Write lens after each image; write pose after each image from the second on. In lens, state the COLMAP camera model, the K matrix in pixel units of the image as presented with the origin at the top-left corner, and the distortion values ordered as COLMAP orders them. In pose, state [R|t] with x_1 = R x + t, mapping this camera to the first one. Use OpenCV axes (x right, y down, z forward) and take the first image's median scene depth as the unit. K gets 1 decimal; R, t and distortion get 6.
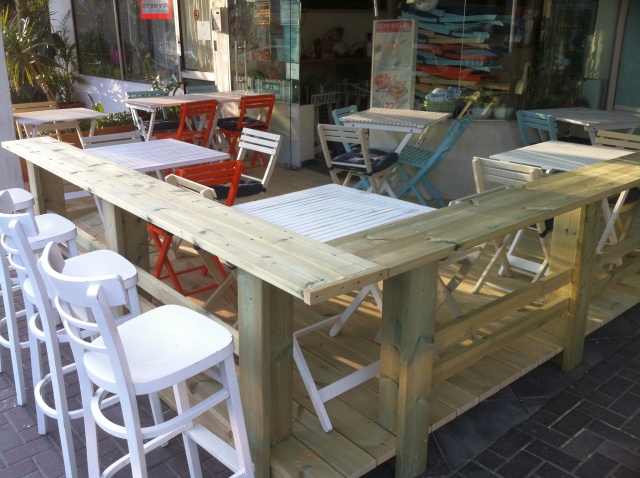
lens RADIAL K [[609.7, 0, 320.0], [0, 609.7, 239.0], [0, 0, 1]] dist [0.012623, -0.120918]
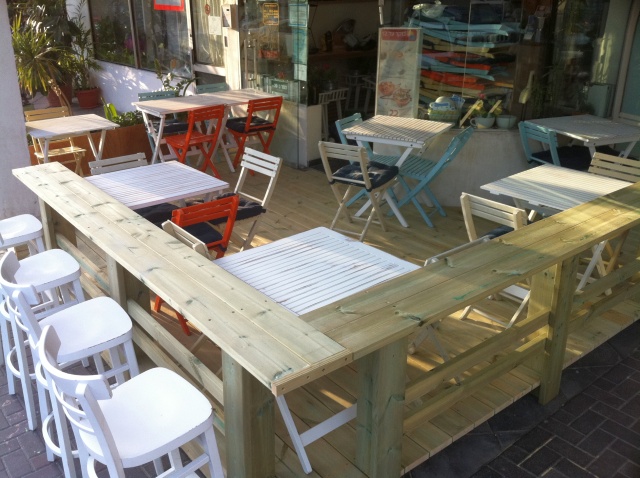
lens RADIAL K [[608.0, 0, 320.0], [0, 608.0, 239.0], [0, 0, 1]] dist [0.011223, -0.122910]
pose [[0.999489, 0.013293, -0.029084, 0.027218], [-0.011748, 0.998542, 0.052682, -0.070415], [0.029742, -0.052314, 0.998188, -0.026405]]
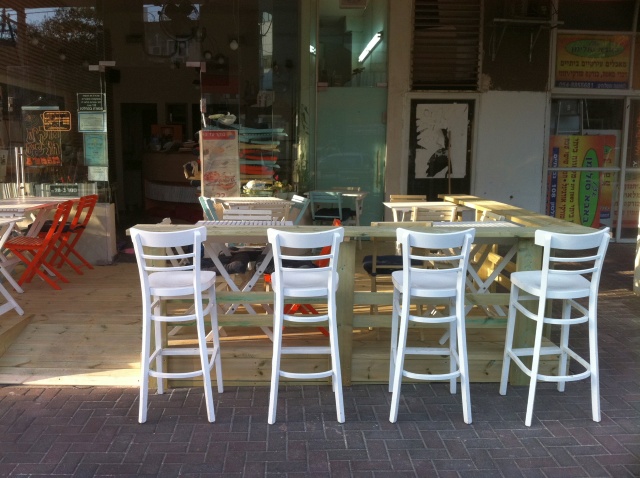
lens RADIAL K [[608.0, 0, 320.0], [0, 608.0, 239.0], [0, 0, 1]] dist [0.011223, -0.122910]
pose [[0.619807, -0.097825, 0.778633, -0.861736], [0.247366, 0.965972, -0.075546, 0.015139], [-0.744748, 0.239431, 0.622915, 0.103334]]
